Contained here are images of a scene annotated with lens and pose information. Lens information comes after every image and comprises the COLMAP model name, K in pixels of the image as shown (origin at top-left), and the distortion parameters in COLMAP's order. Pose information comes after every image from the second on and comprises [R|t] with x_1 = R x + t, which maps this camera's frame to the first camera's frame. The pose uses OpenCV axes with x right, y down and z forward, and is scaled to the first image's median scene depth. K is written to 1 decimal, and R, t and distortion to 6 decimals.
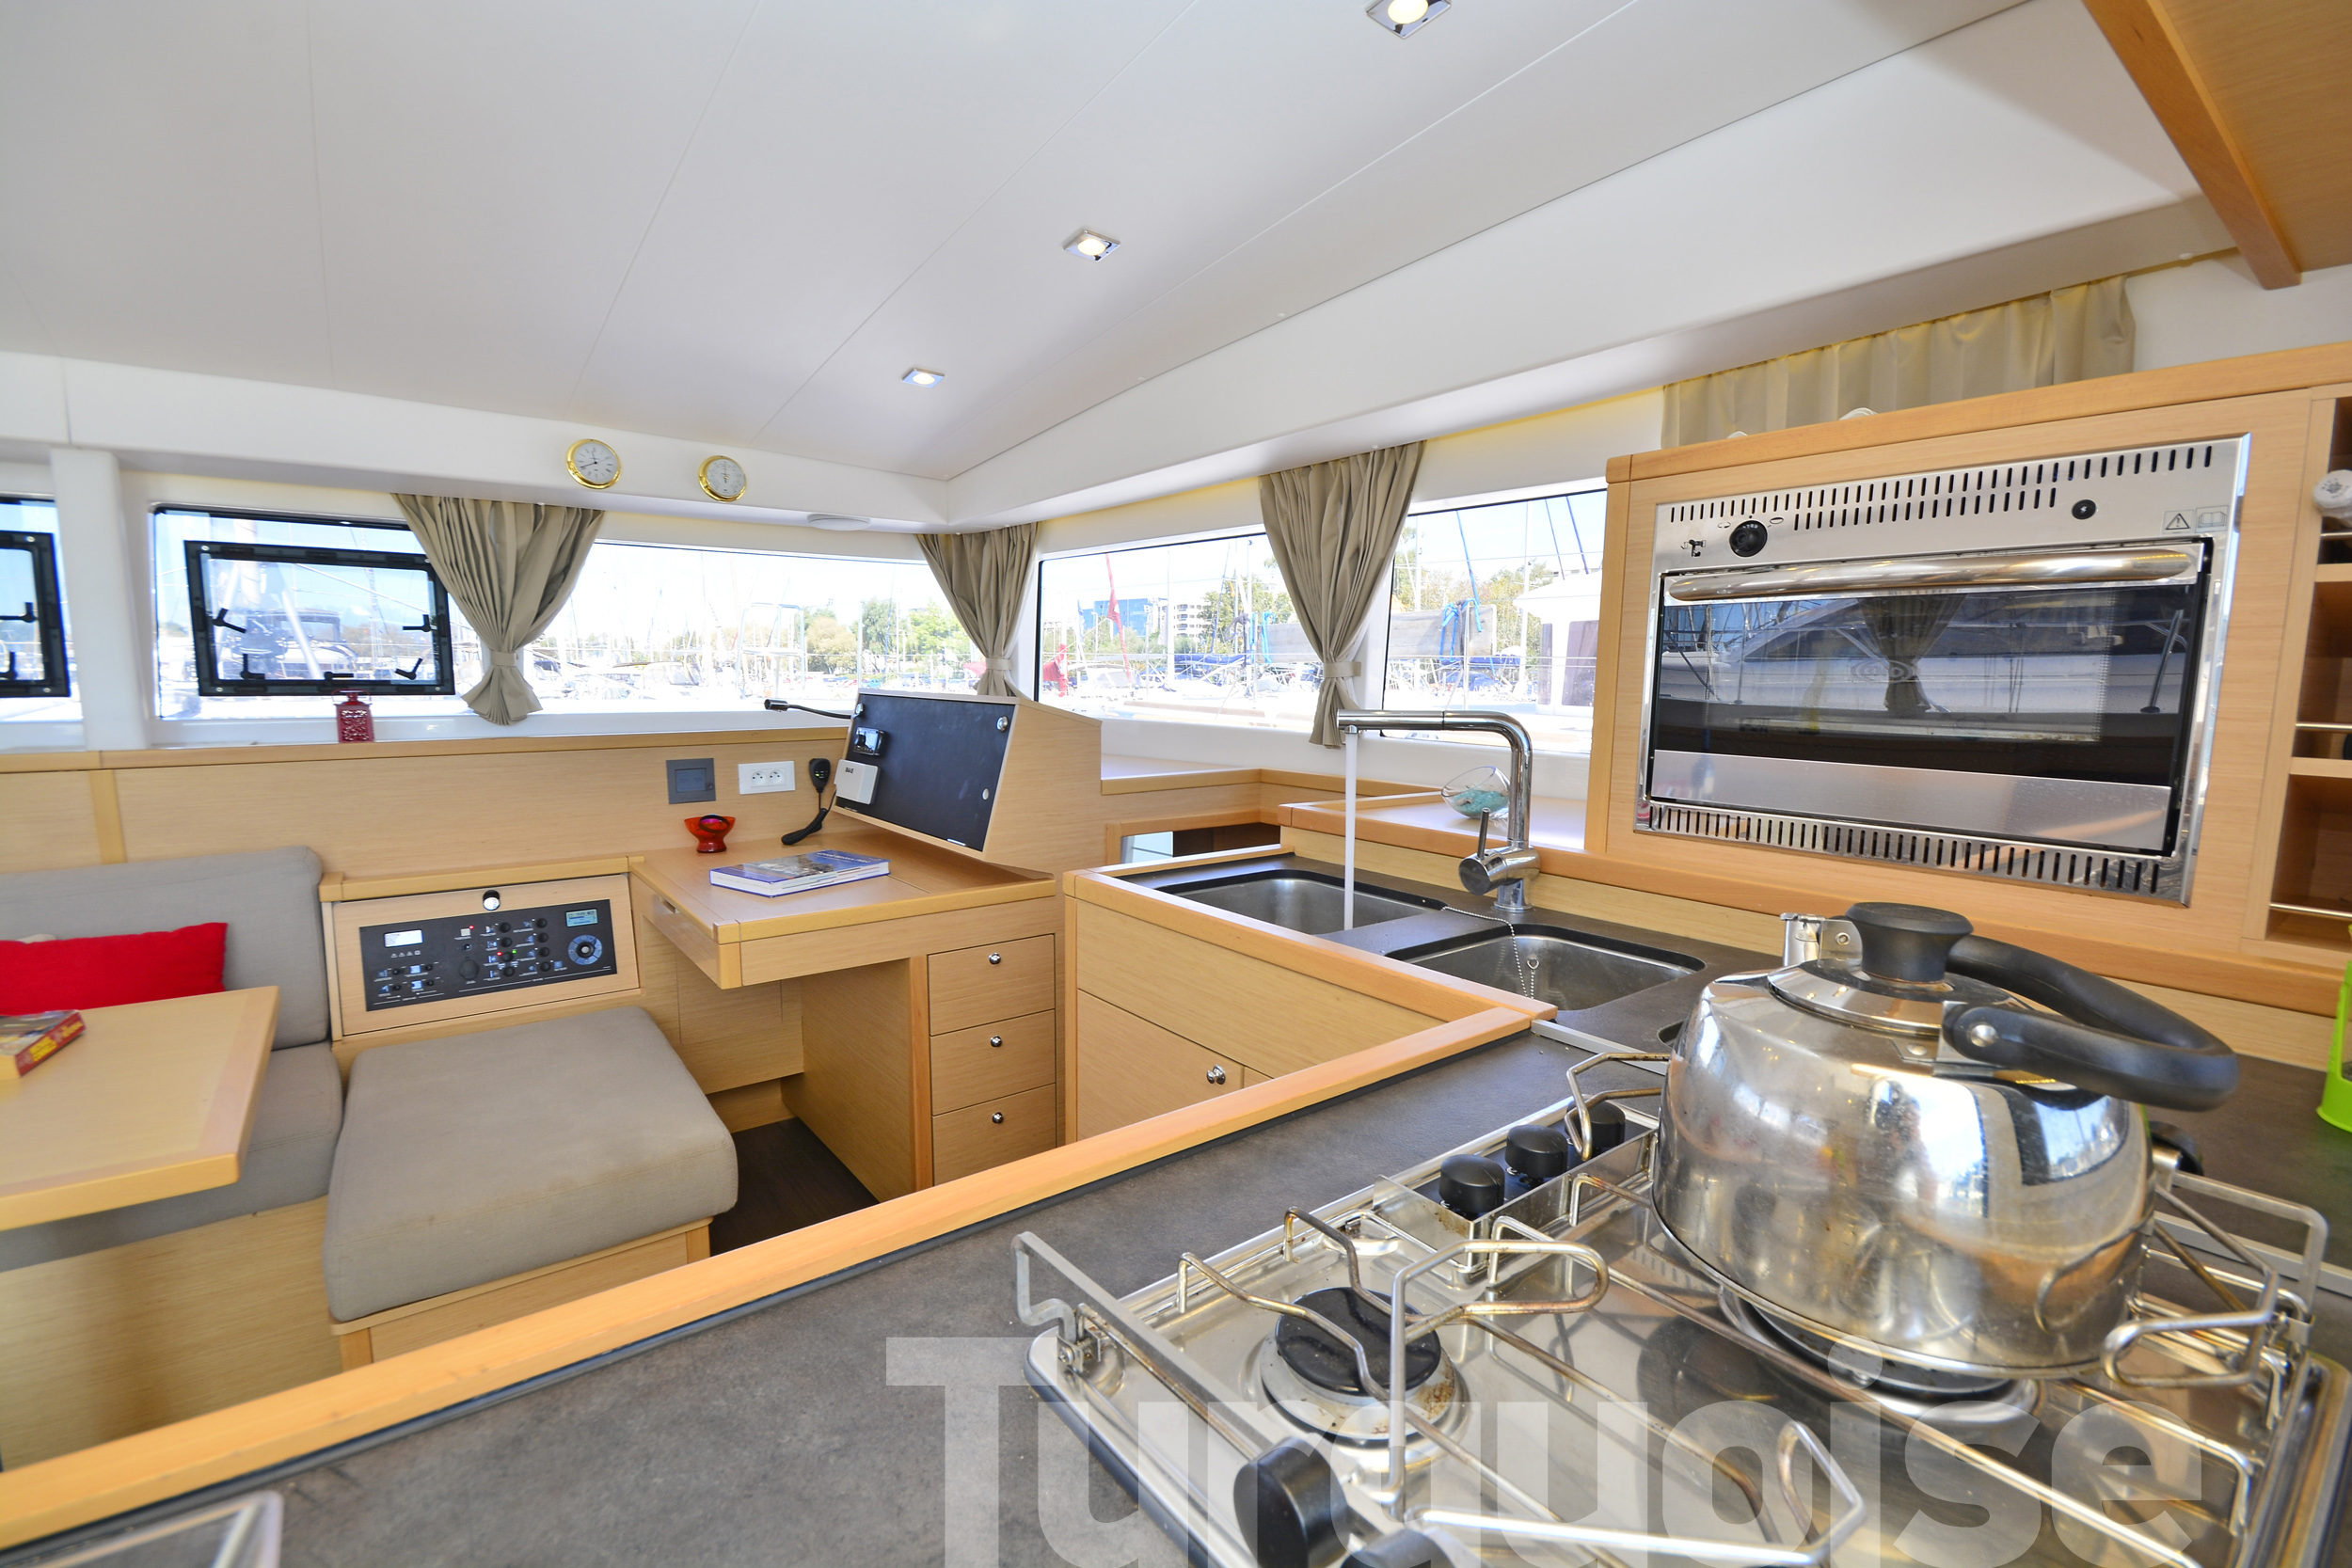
lens RADIAL K [[1045.0, 0, 1177.3], [0, 1045.0, 803.3], [0, 0, 1]] dist [-0.000413, -0.000262]
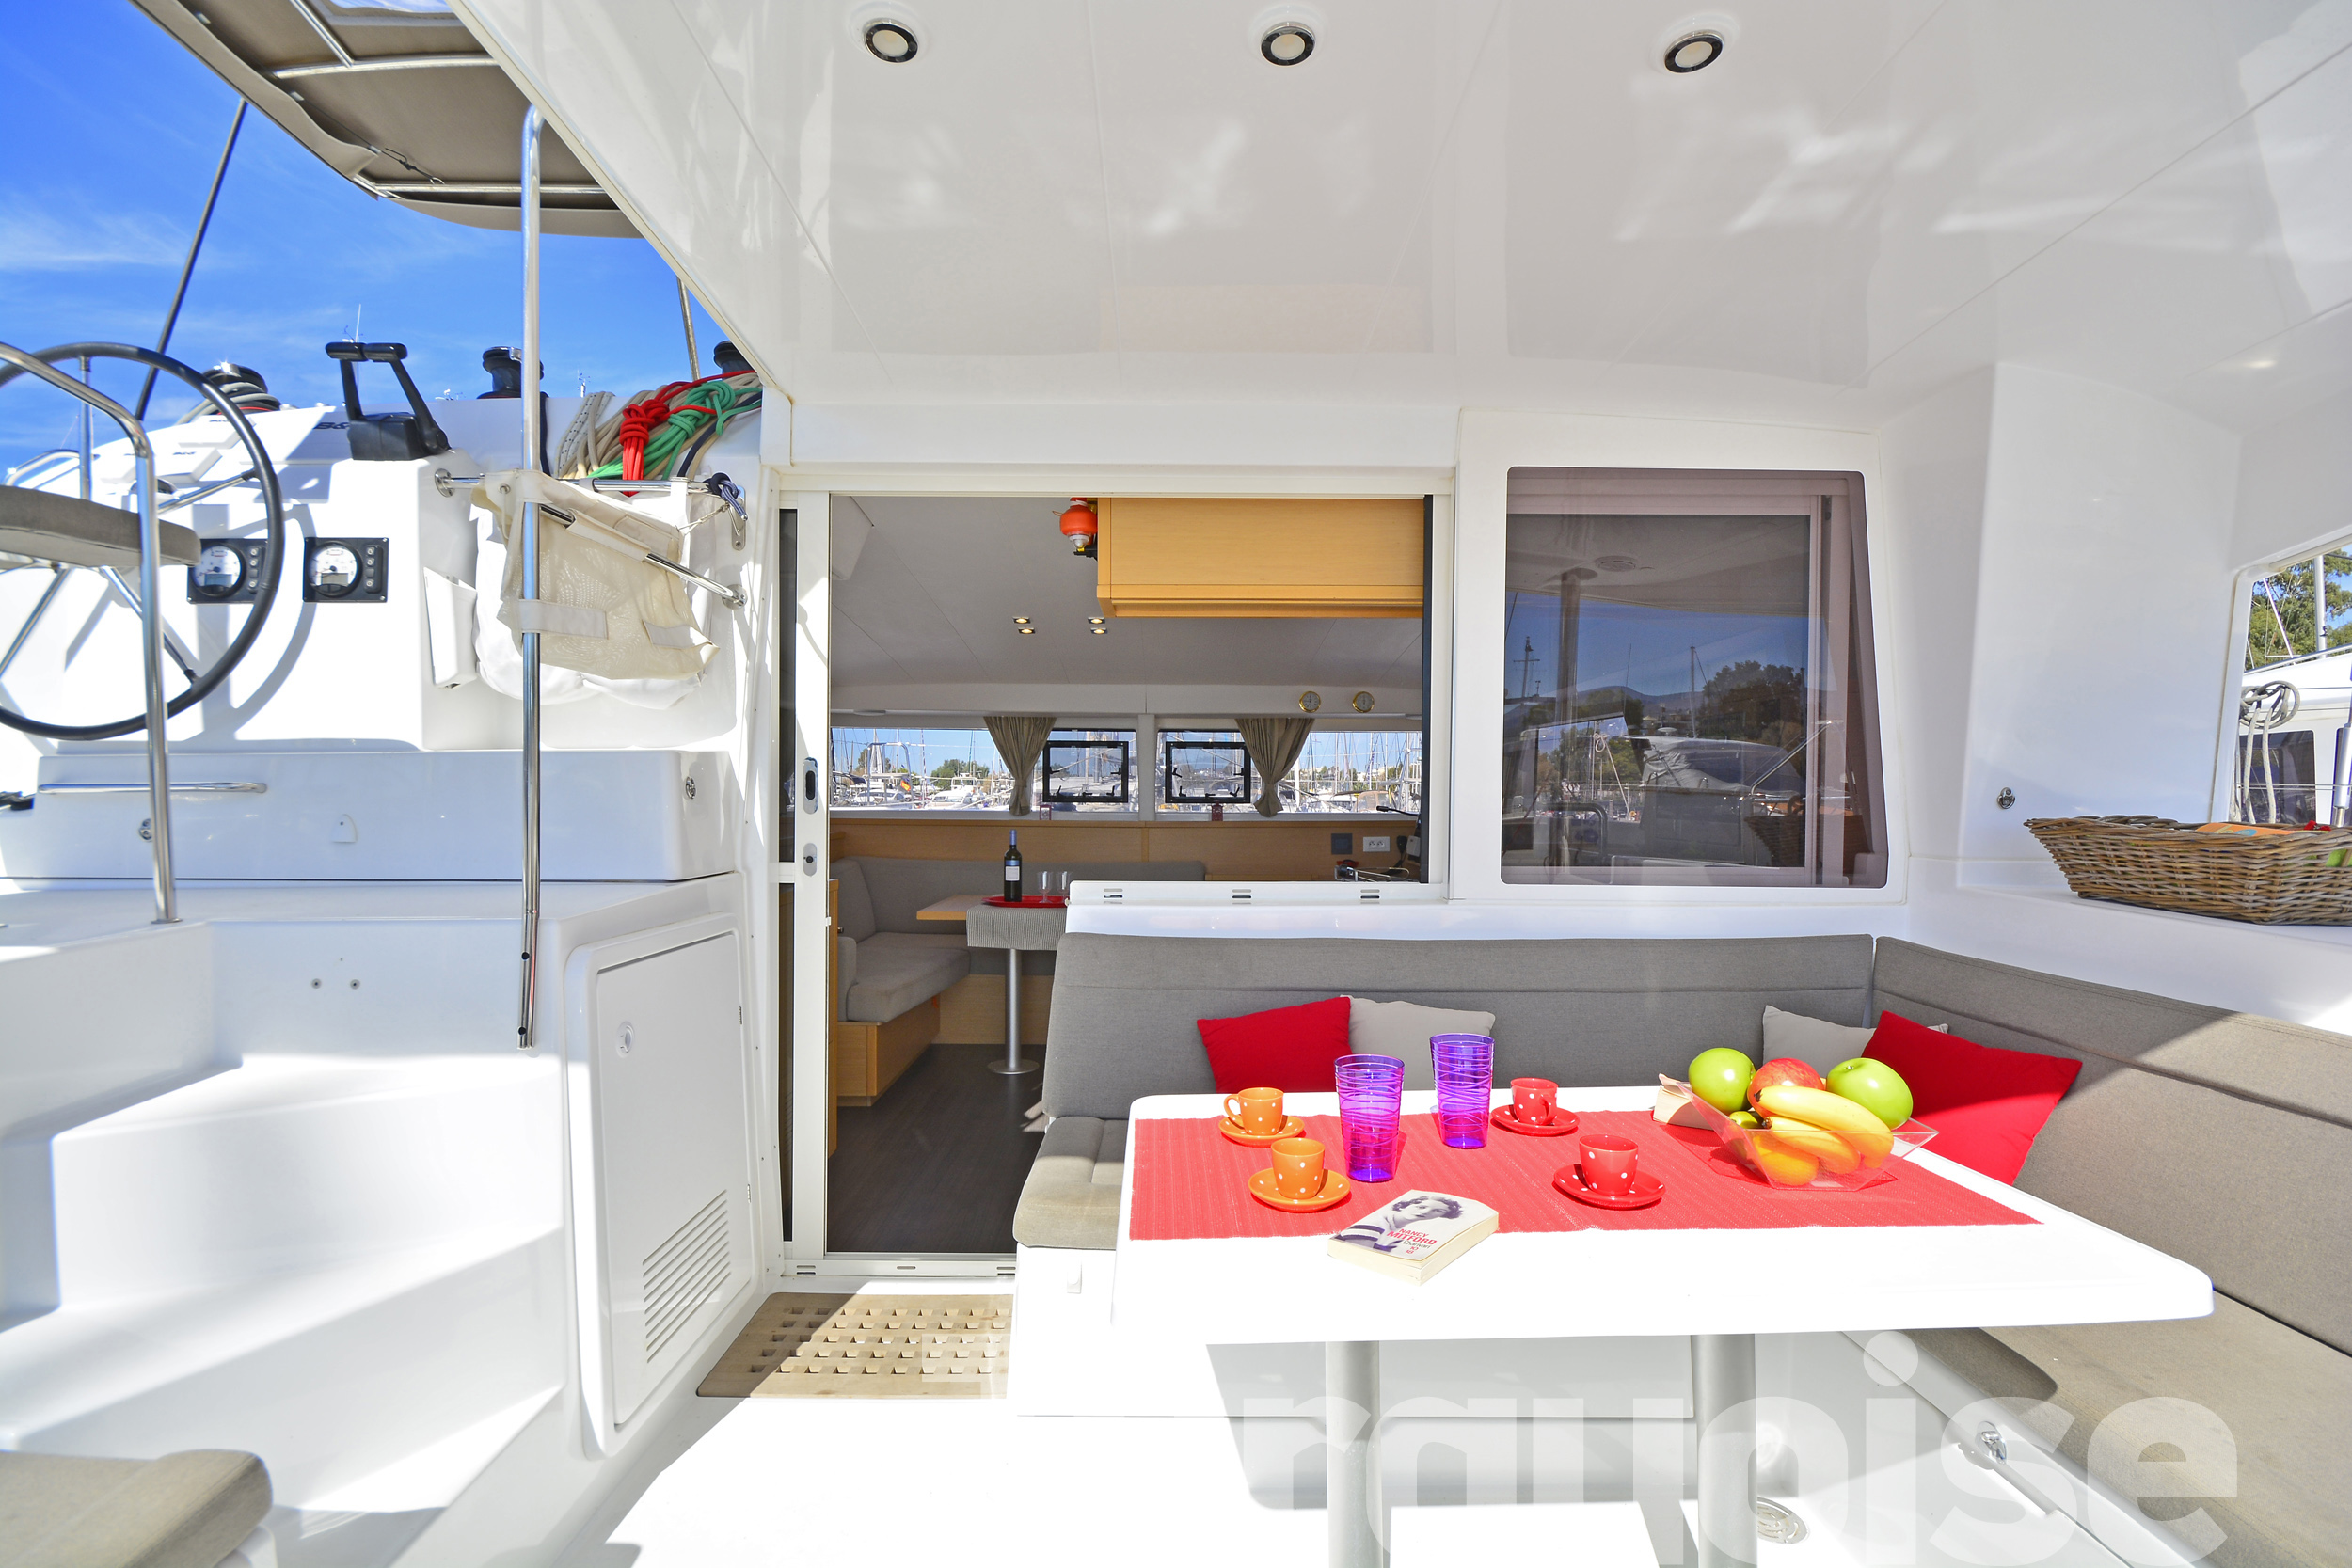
lens RADIAL K [[1064.6, 0, 1181.0], [0, 1064.6, 806.0], [0, 0, 1]] dist [-0.001521, 0.000046]
pose [[0.800324, 0.002361, -0.599563, 0.619085], [-0.073879, 0.992760, -0.094706, 0.143131], [0.594999, 0.120091, 0.794704, -0.999402]]
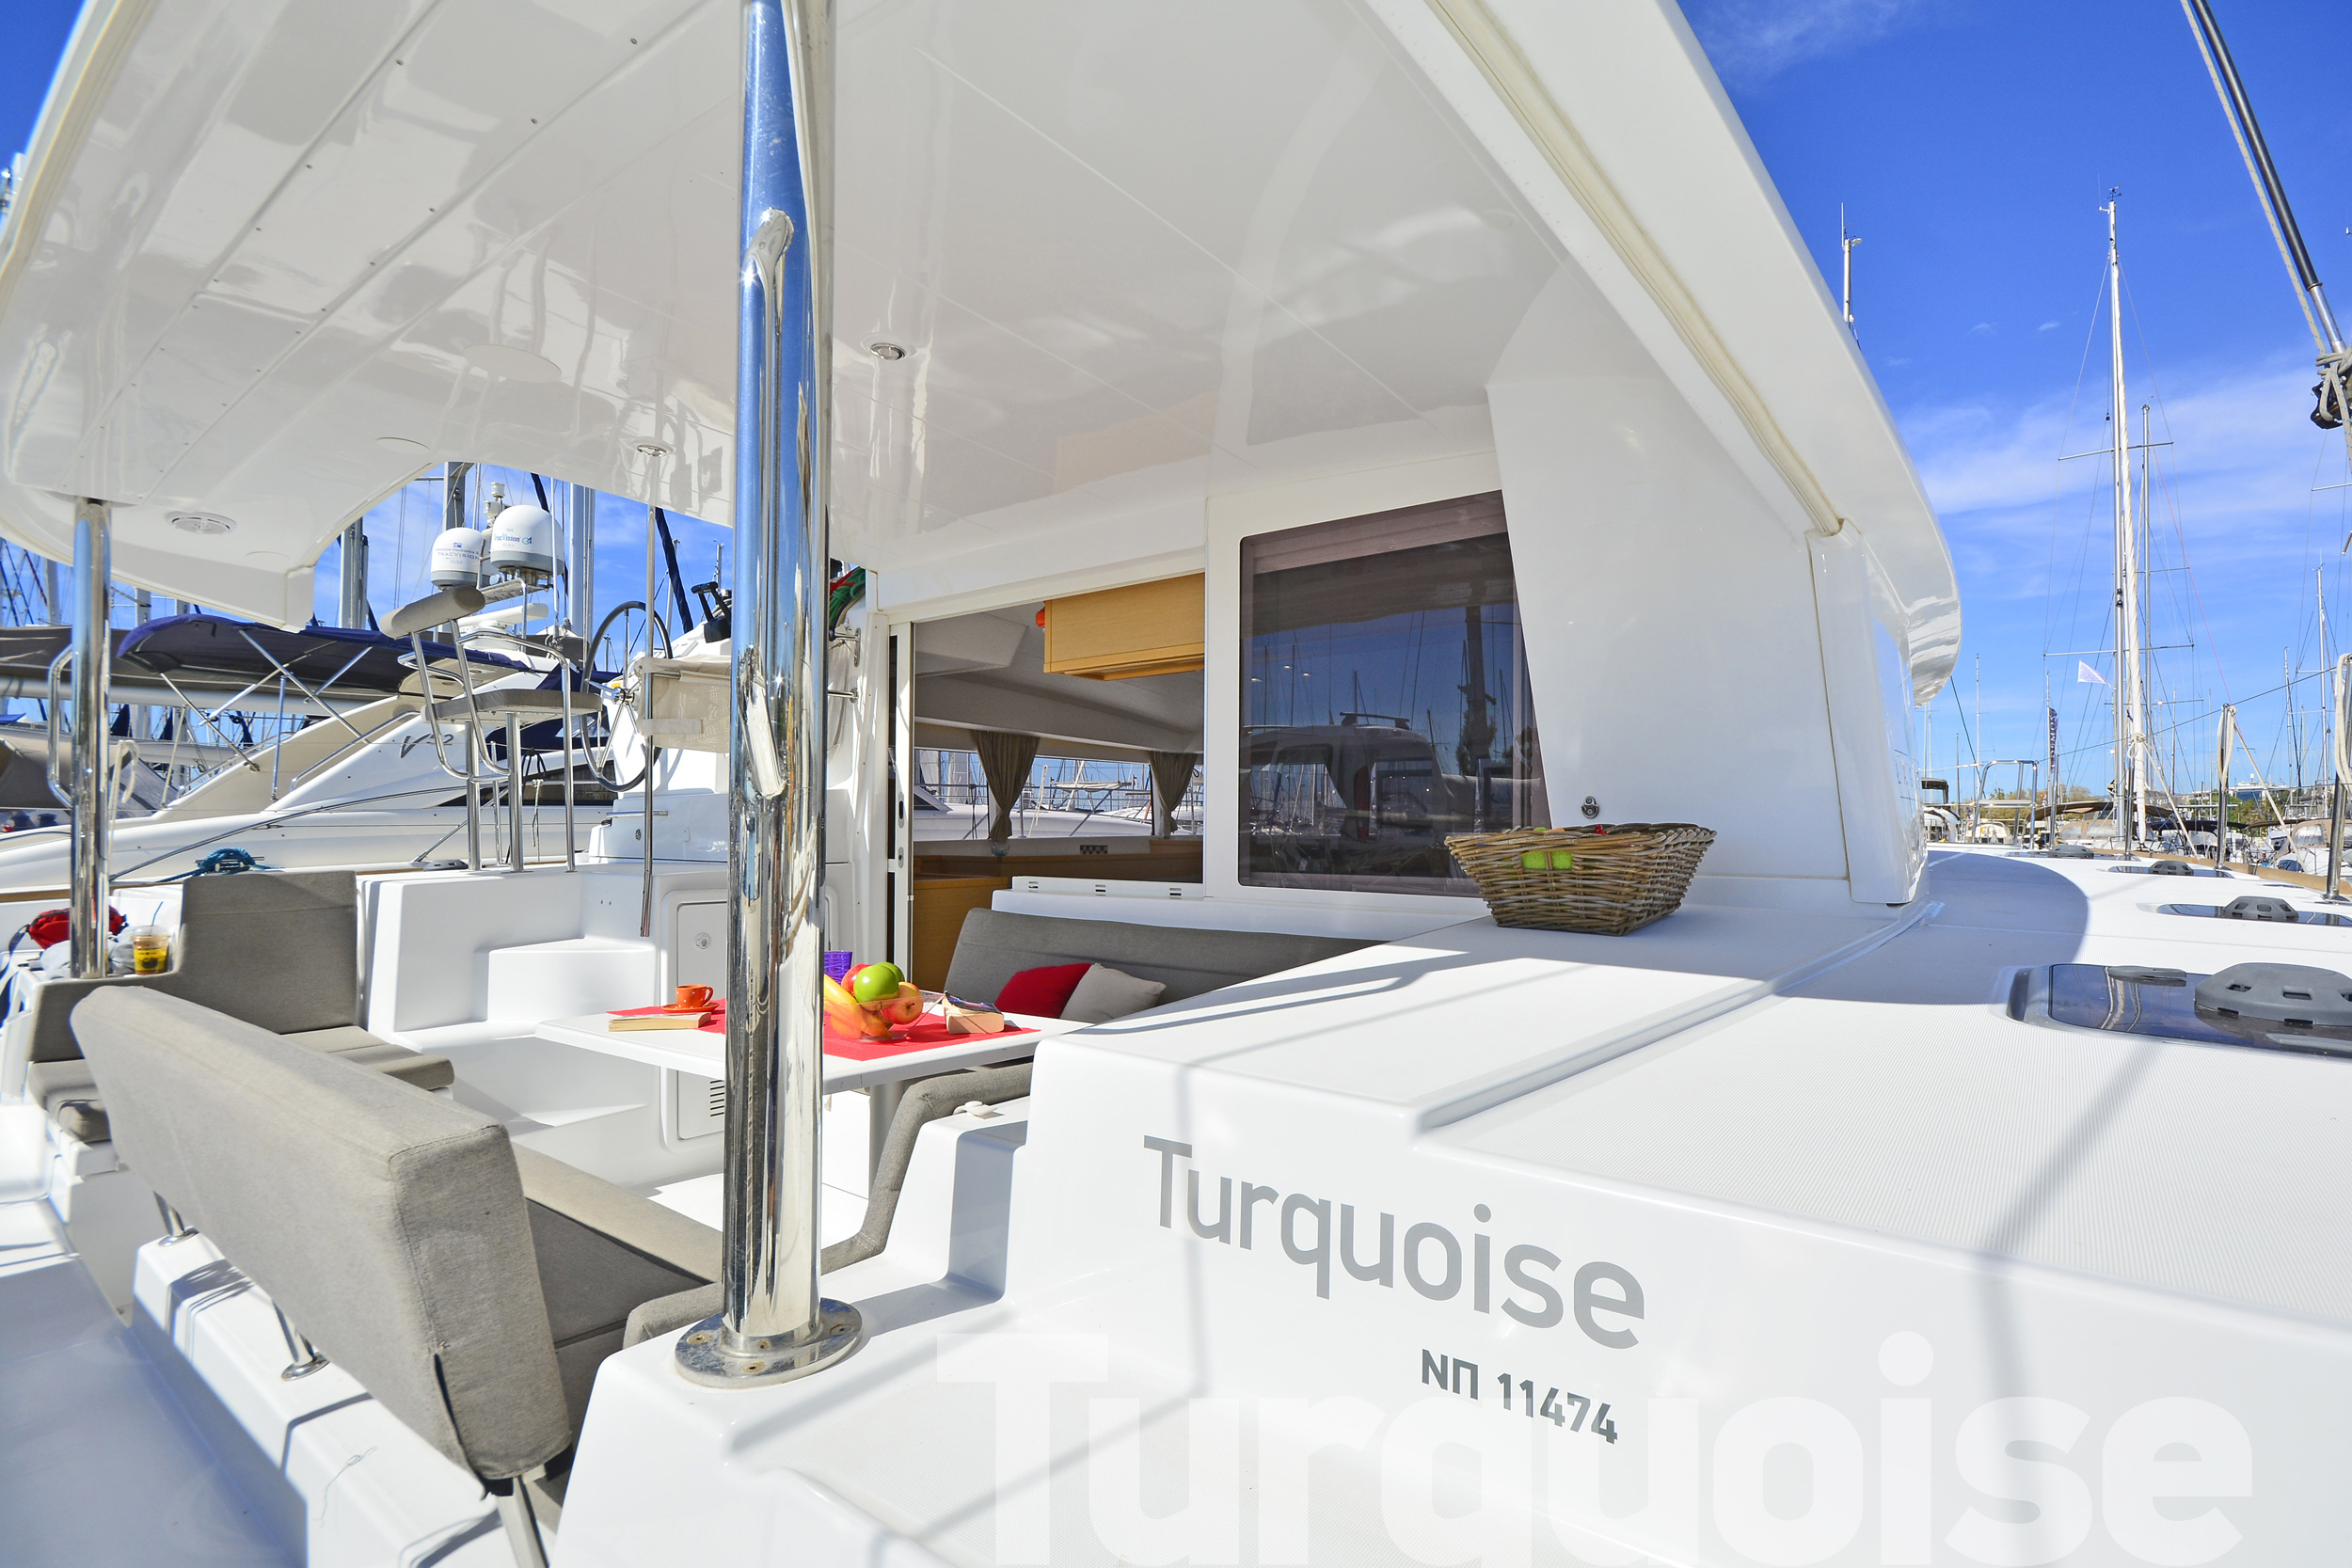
lens RADIAL K [[1130.0, 0, 1206.8], [0, 1130.0, 790.5], [0, 0, 1]] dist [-0.004065, -0.001093]
pose [[0.248758, -0.039474, -0.967761, 1.554906], [-0.121673, 0.989980, -0.071655, 0.084589], [0.960893, 0.135575, 0.241462, -0.317431]]
